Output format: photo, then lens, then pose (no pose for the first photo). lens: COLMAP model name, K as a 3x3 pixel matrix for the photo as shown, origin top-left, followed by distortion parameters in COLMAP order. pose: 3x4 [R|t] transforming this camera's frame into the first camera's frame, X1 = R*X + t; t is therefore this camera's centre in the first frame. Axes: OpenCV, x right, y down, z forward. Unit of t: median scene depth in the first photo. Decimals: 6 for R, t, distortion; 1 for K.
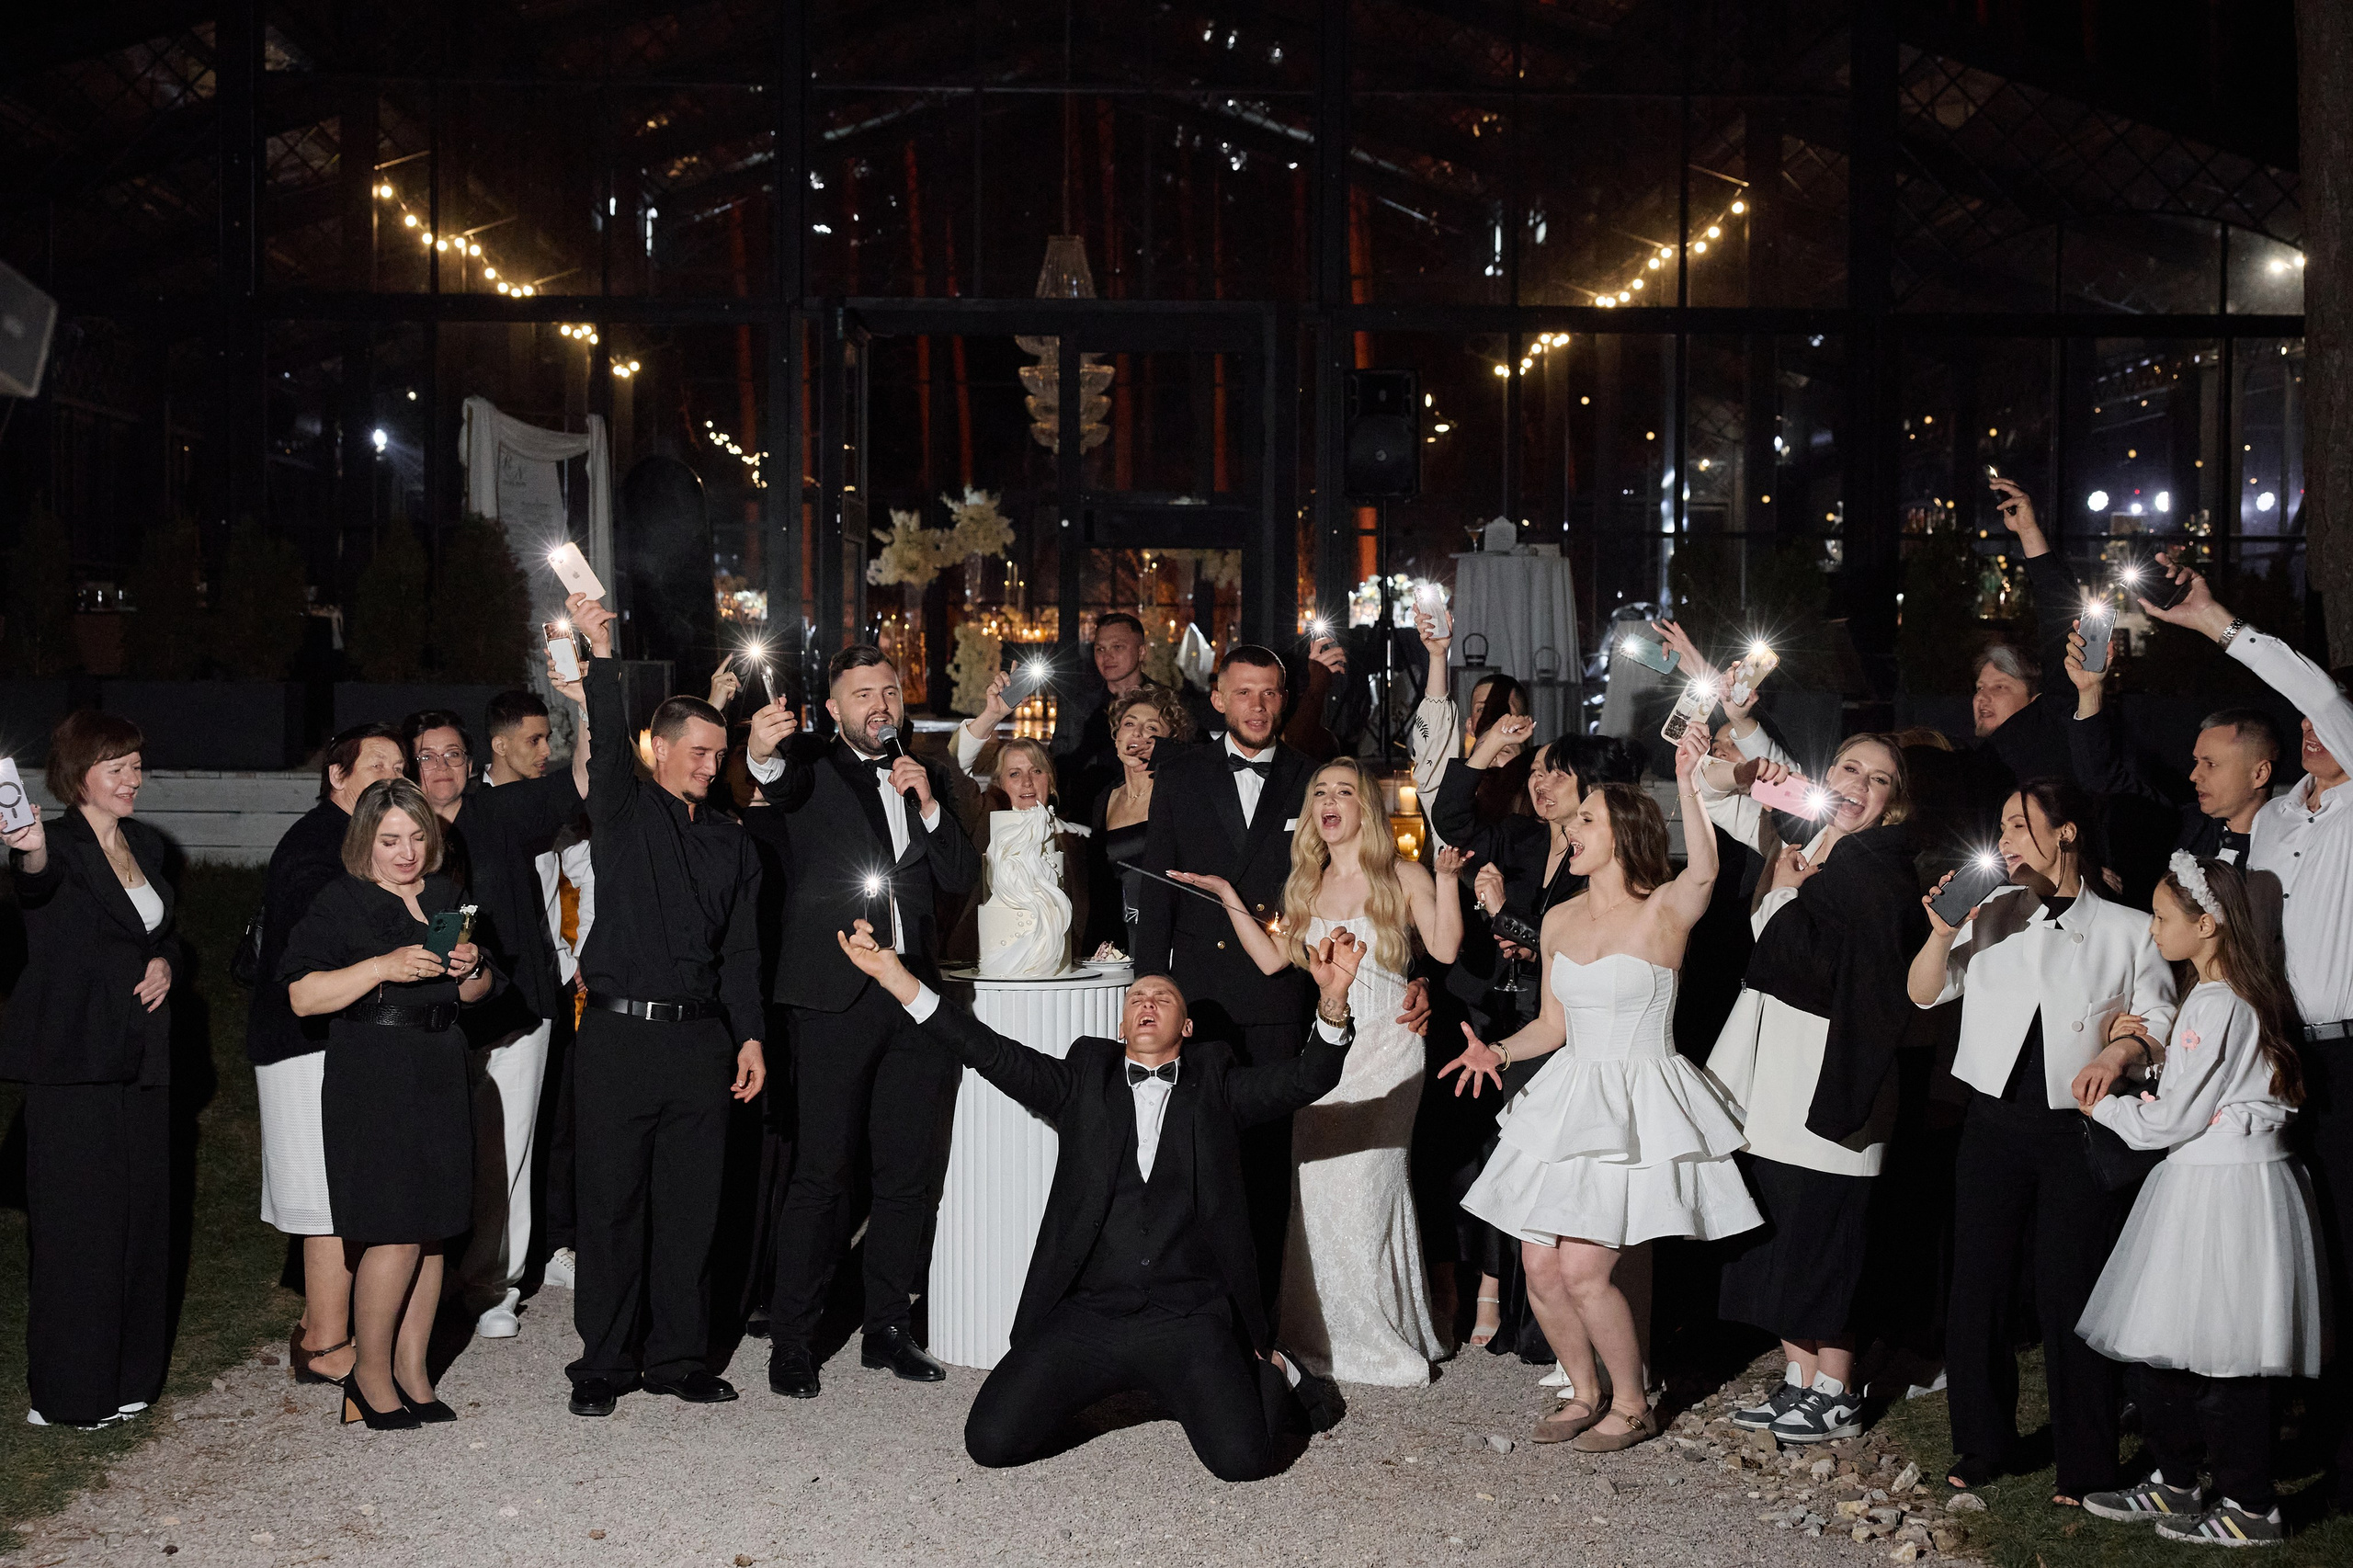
lens RADIAL K [[3081.8, 0, 1177.7], [0, 3081.8, 784.5], [0, 0, 1]] dist [0.007487, 0.011420]
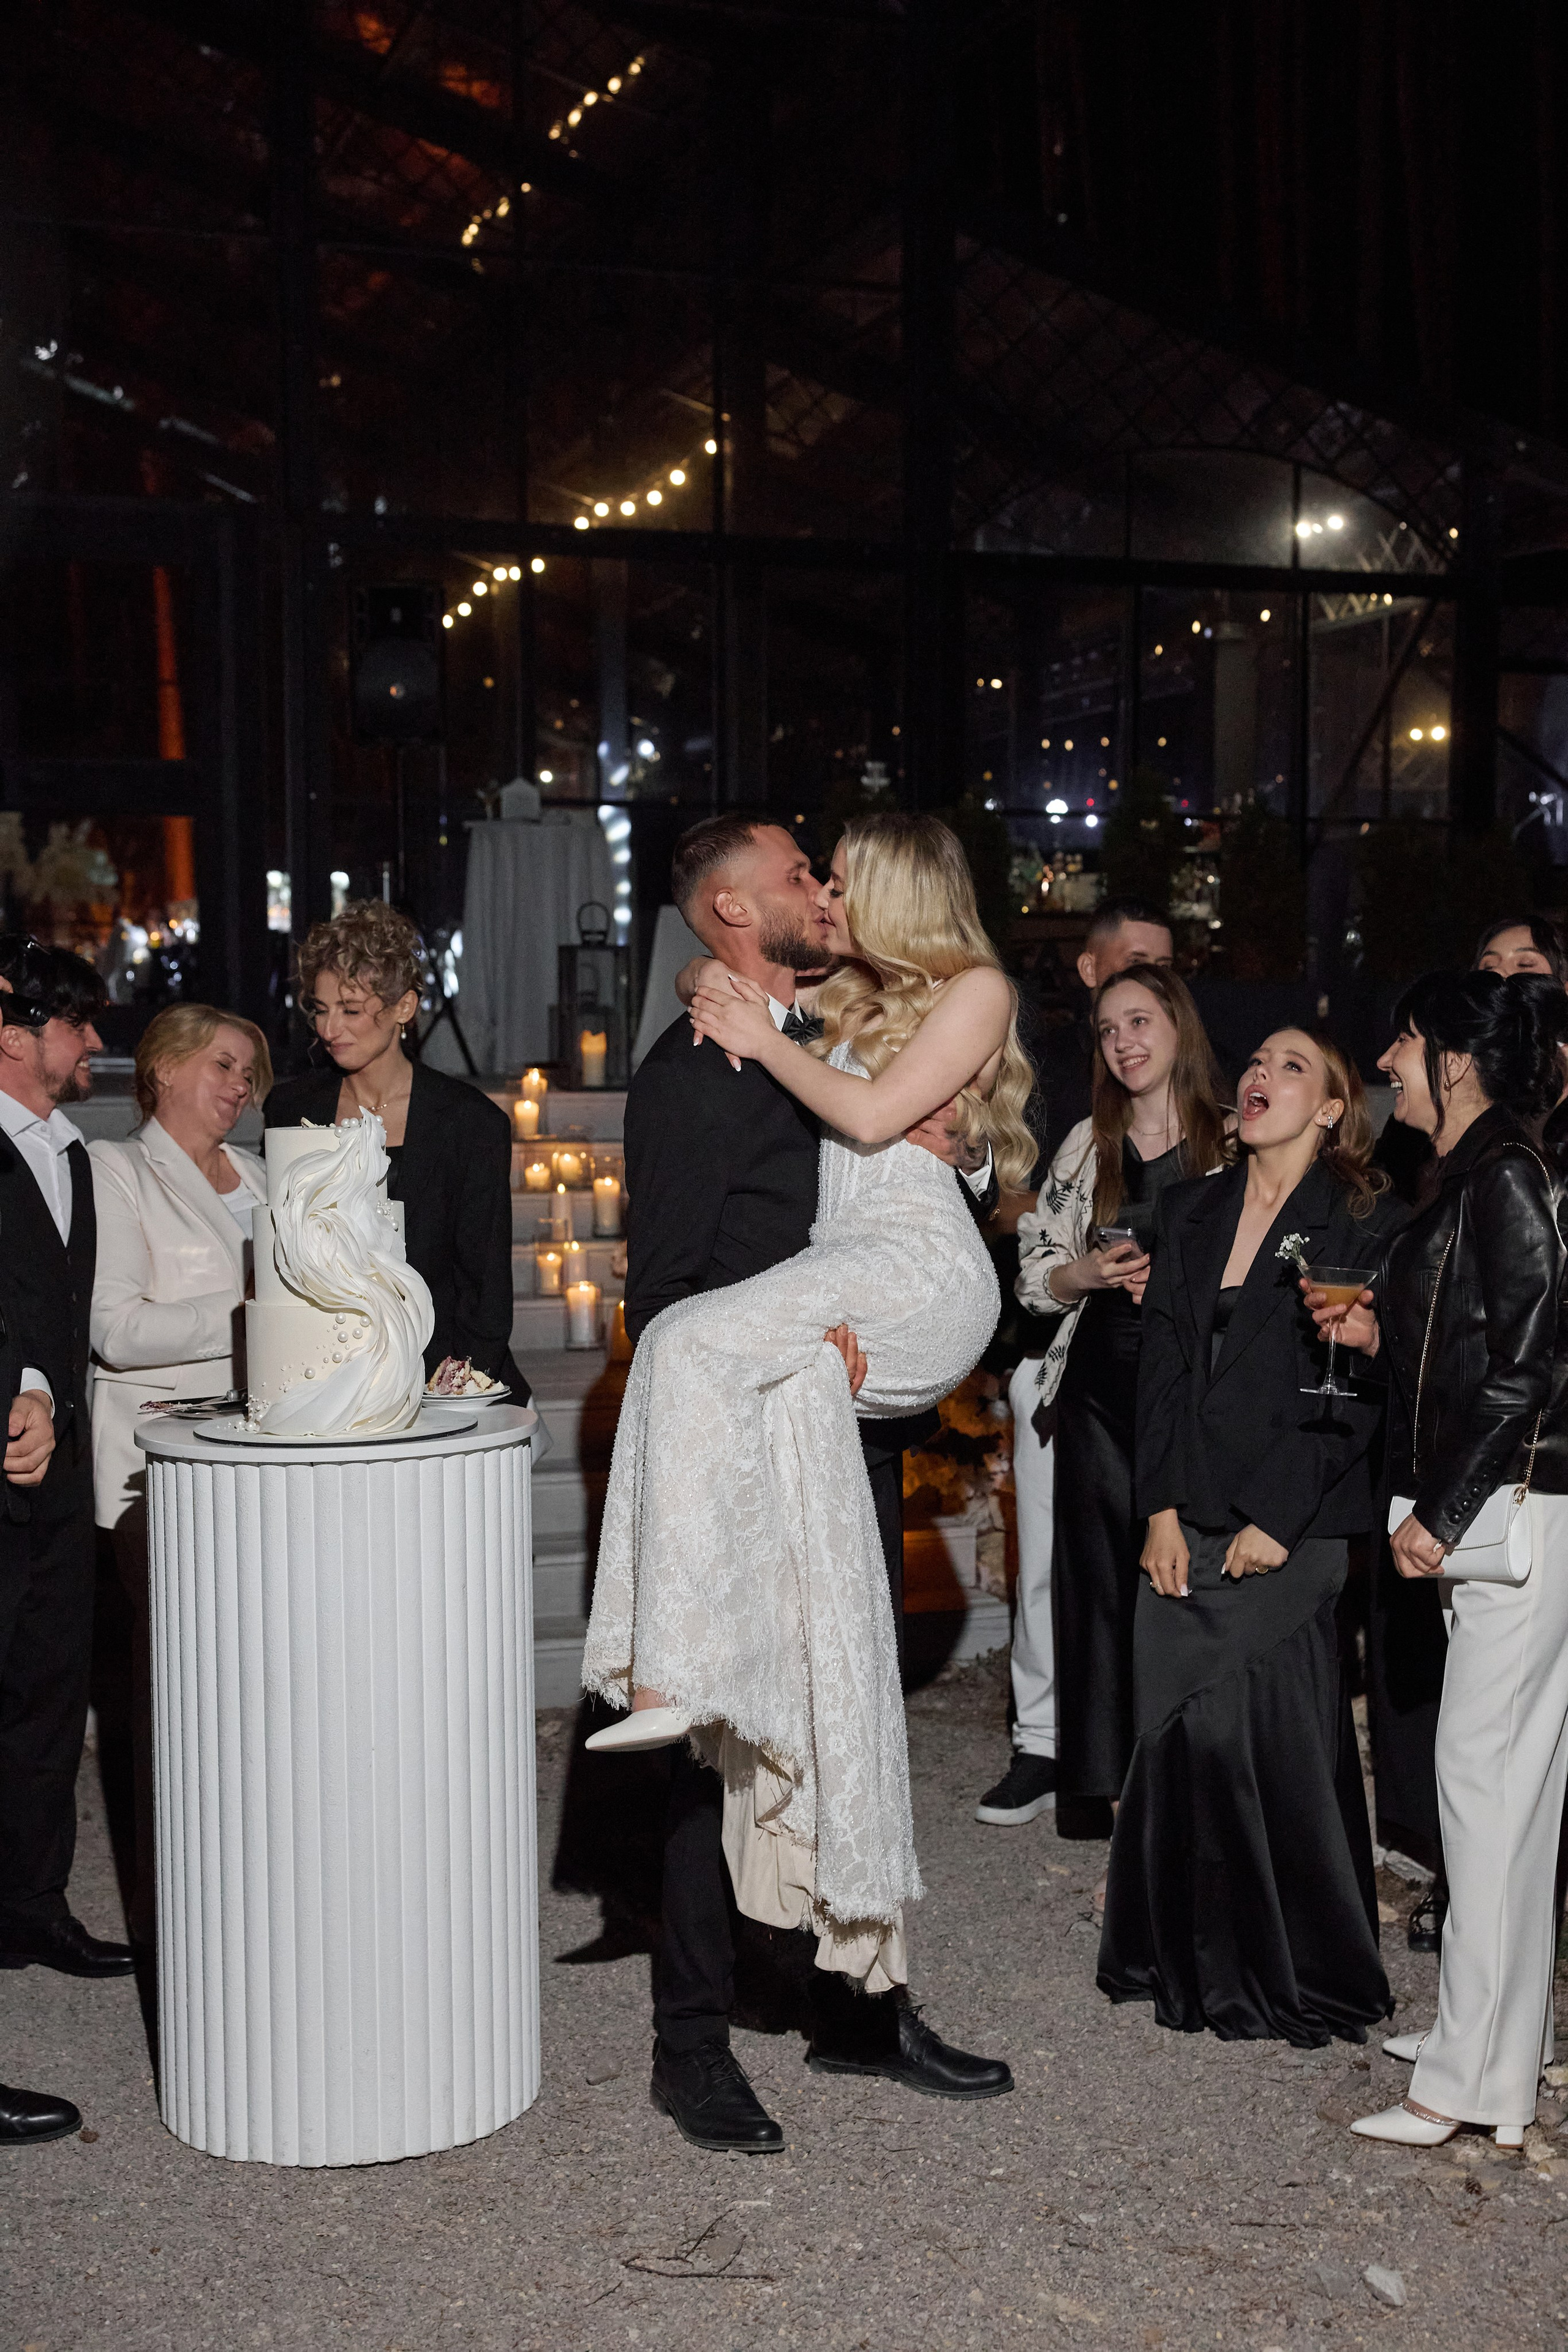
lens RADIAL K [[3009.2, 0, 782.2], [0, 3009.2, 1214.6], [0, 0, 1]] dist [0.000469, 0.326406]
pose [[0.960055, -0.026571, 0.278548, -0.026102], [0.017833, 0.999268, 0.033857, 0.001602], [-0.279244, -0.027538, 0.959825, 0.100248]]
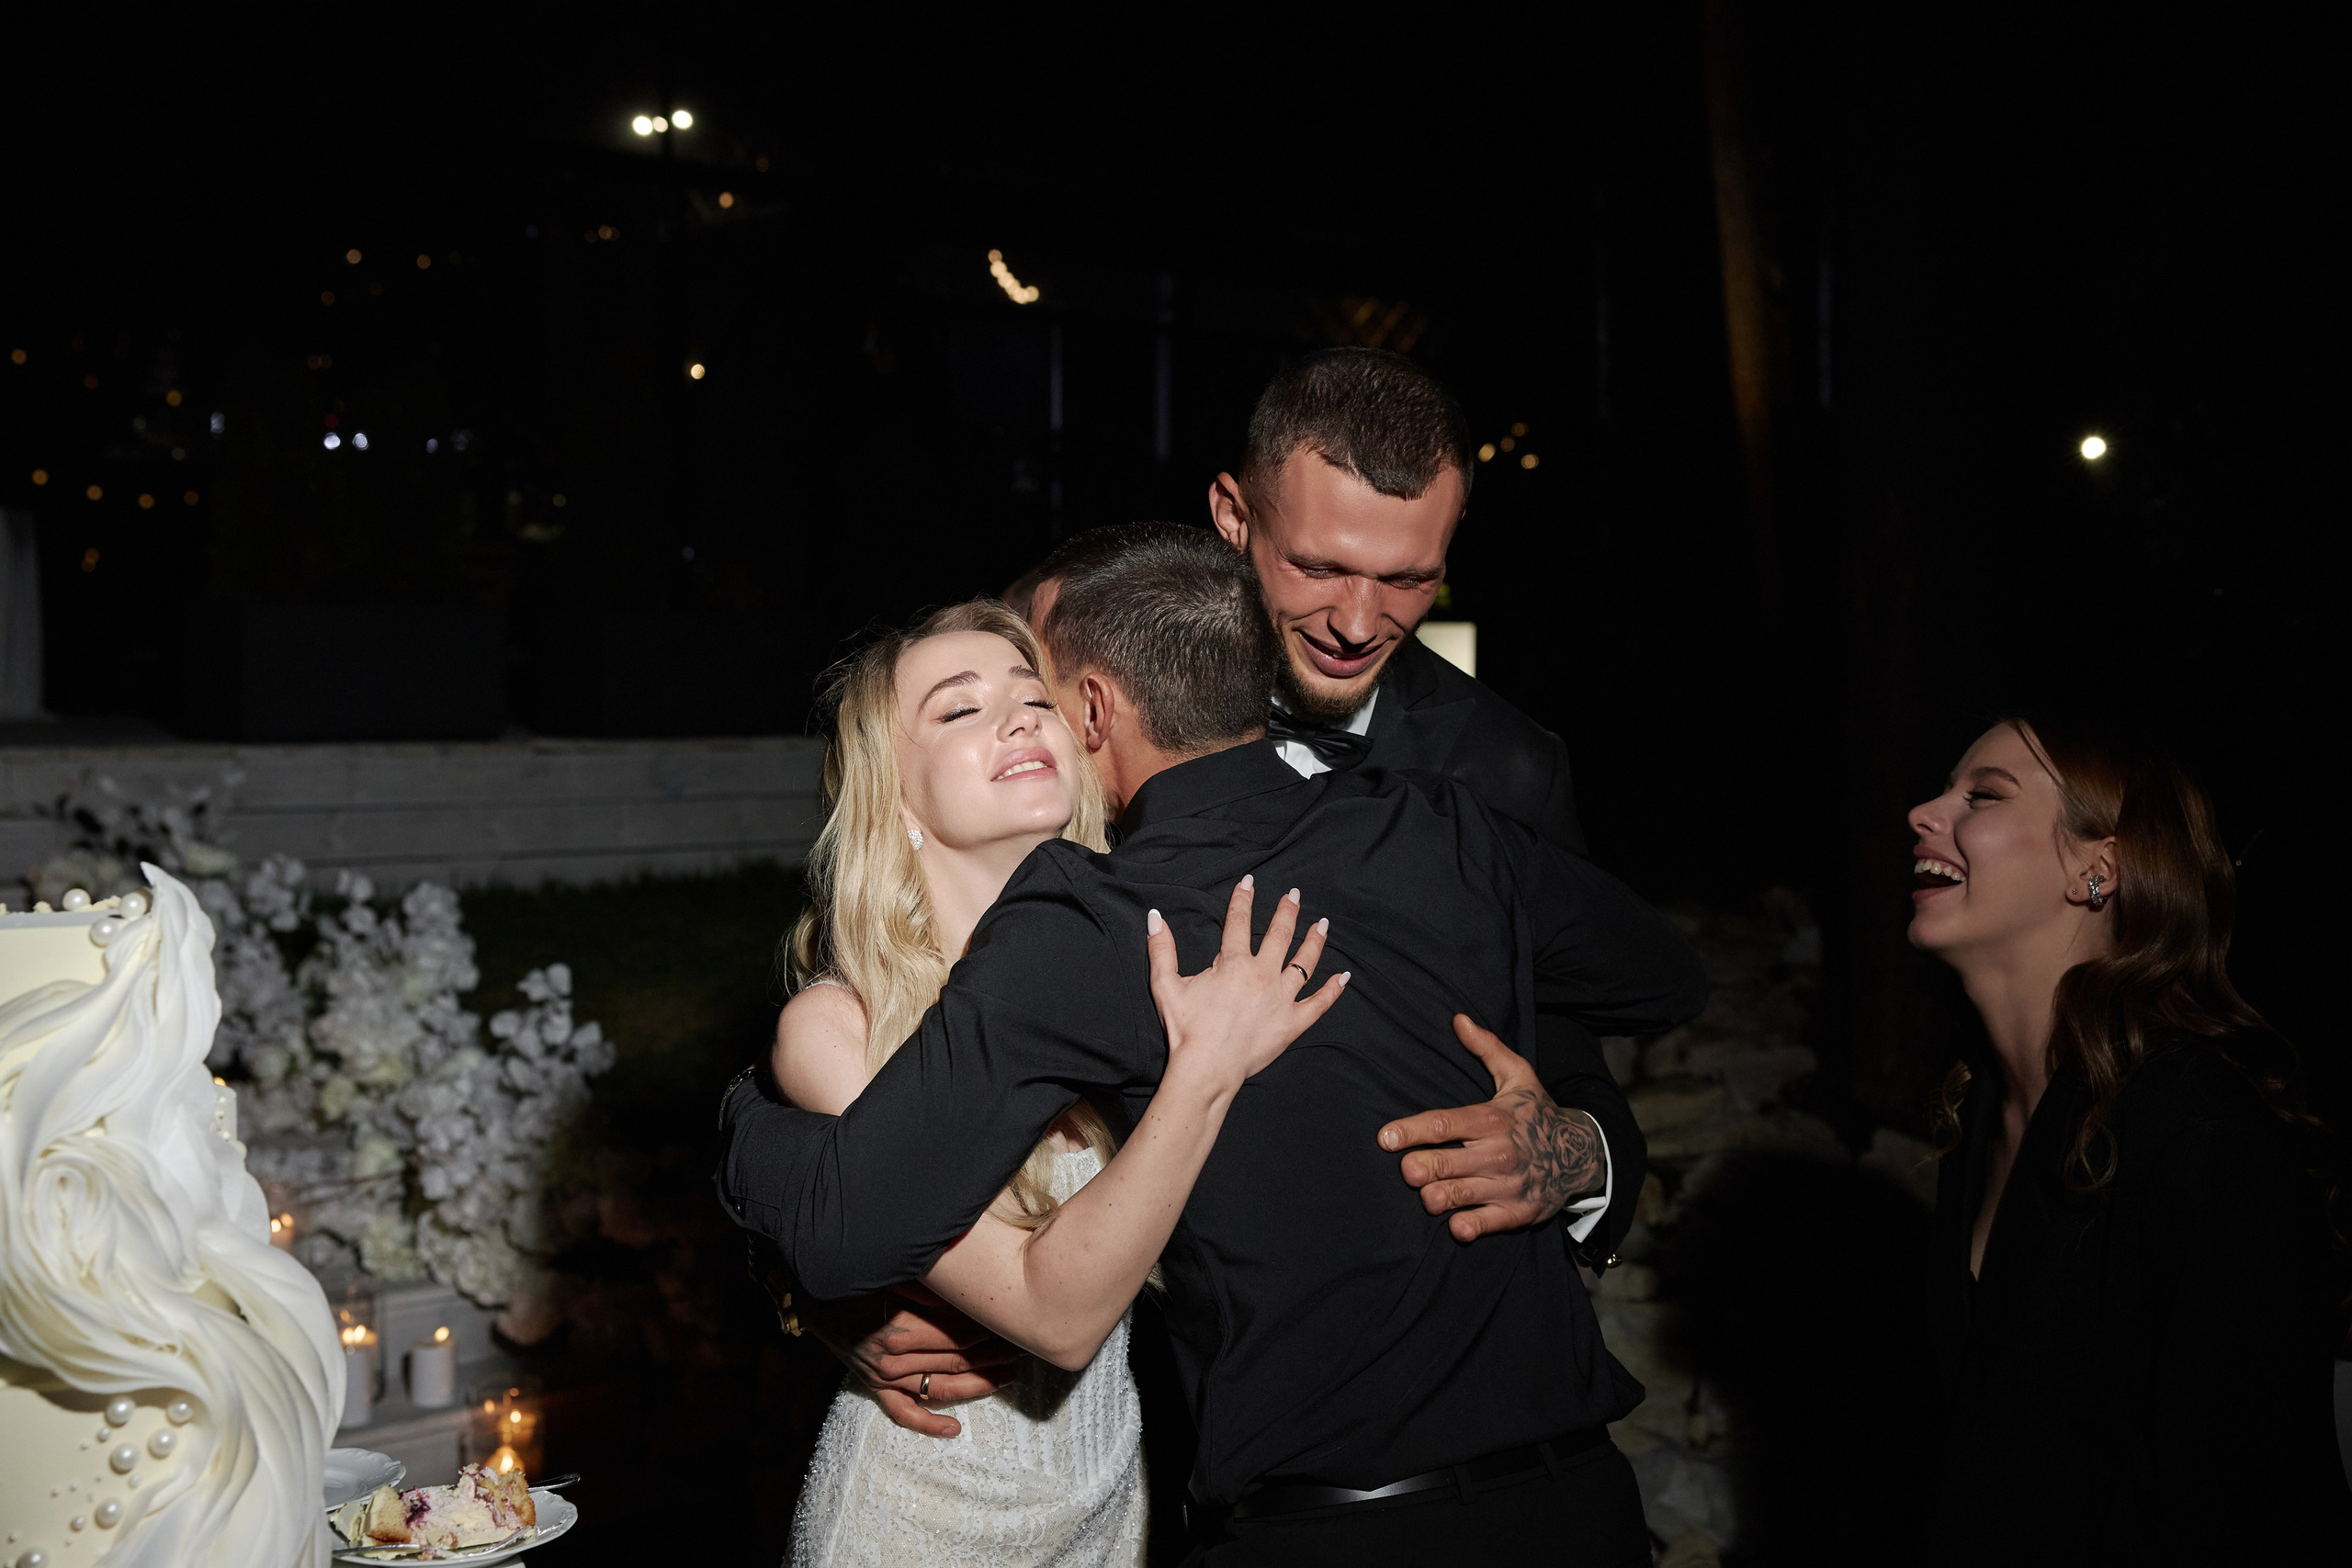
lens RADIAL K [[2880.2, 0, 1170.4], [0, 2880.2, 783.7], [0, 0, 1]] dist [0.029642, 0.079949]
pose [[0.764873, -0.030222, 0.643472, -0.026095], [0.021024, 0.999538, 0.021955, -0.000804], [-0.643838, -0.003264, 0.765155, 0.167824]]
